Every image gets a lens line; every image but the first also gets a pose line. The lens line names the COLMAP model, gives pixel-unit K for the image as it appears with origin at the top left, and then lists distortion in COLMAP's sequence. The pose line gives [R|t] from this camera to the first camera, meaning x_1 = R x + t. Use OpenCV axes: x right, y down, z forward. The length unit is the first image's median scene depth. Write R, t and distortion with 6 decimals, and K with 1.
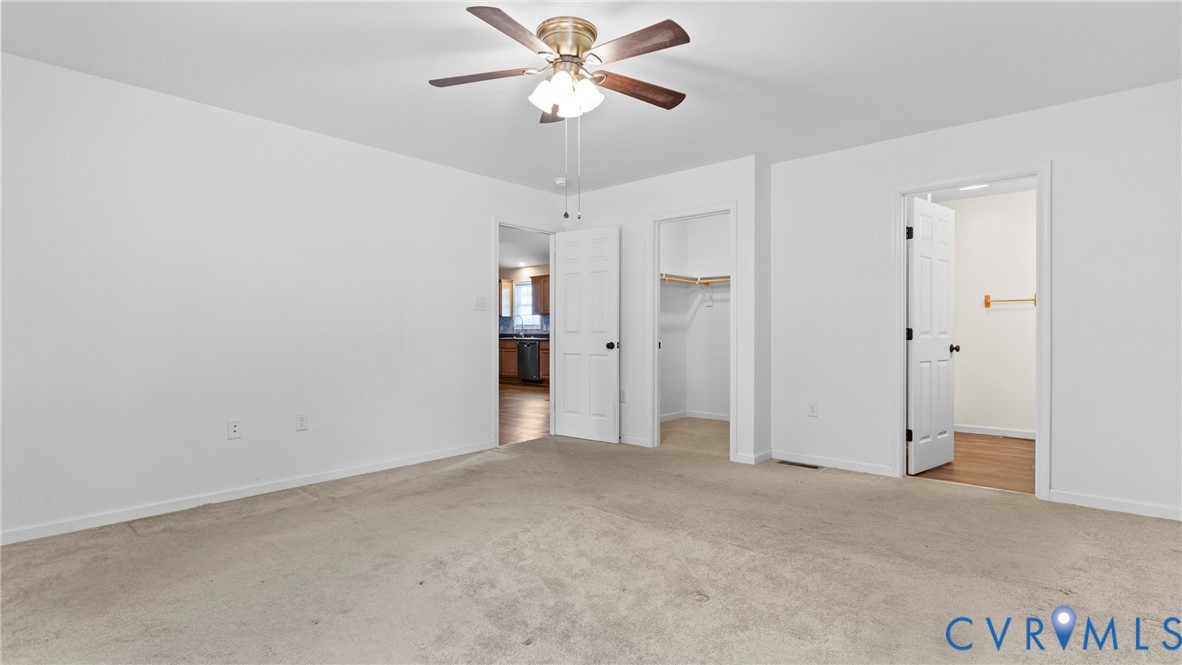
lens RADIAL K [[562.8, 0, 589.2], [0, 562.8, 332.9], [0, 0, 1]] dist [0.004275, -0.001173]
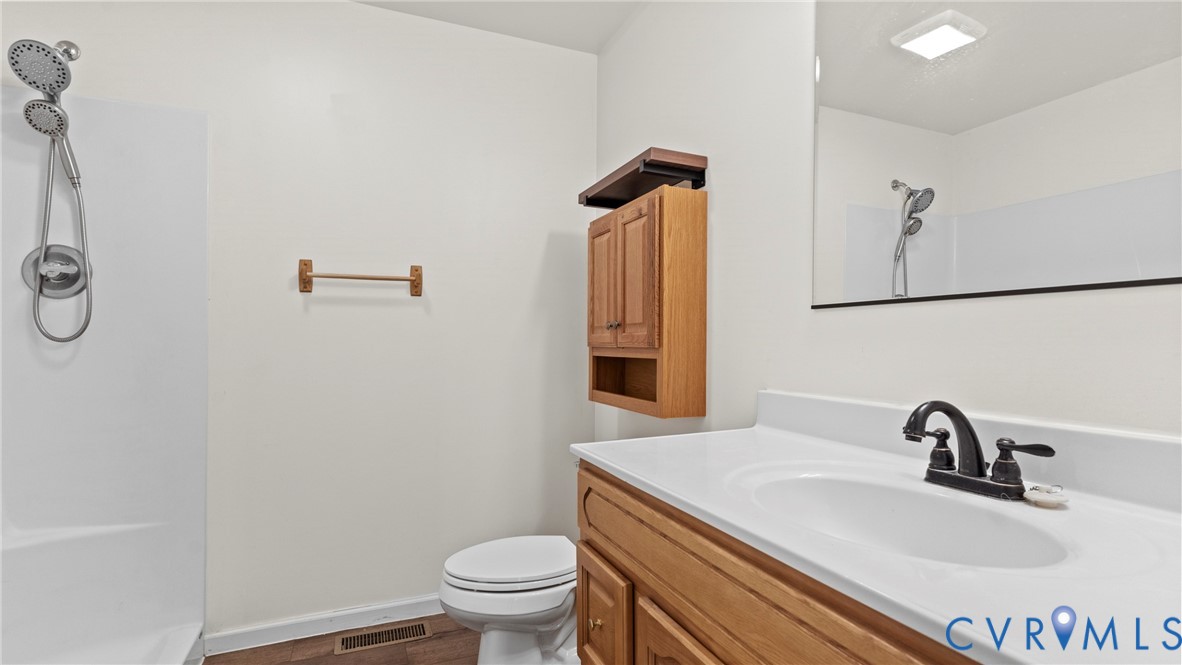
lens RADIAL K [[562.8, 0, 591.1], [0, 562.8, 334.6], [0, 0, 1]] dist [0.004275, -0.001173]
pose [[0.436736, 0.011779, 0.899512, 0.464414], [0.001416, 0.999904, -0.013782, -0.013389], [-0.899588, 0.007293, 0.436678, 0.681640]]
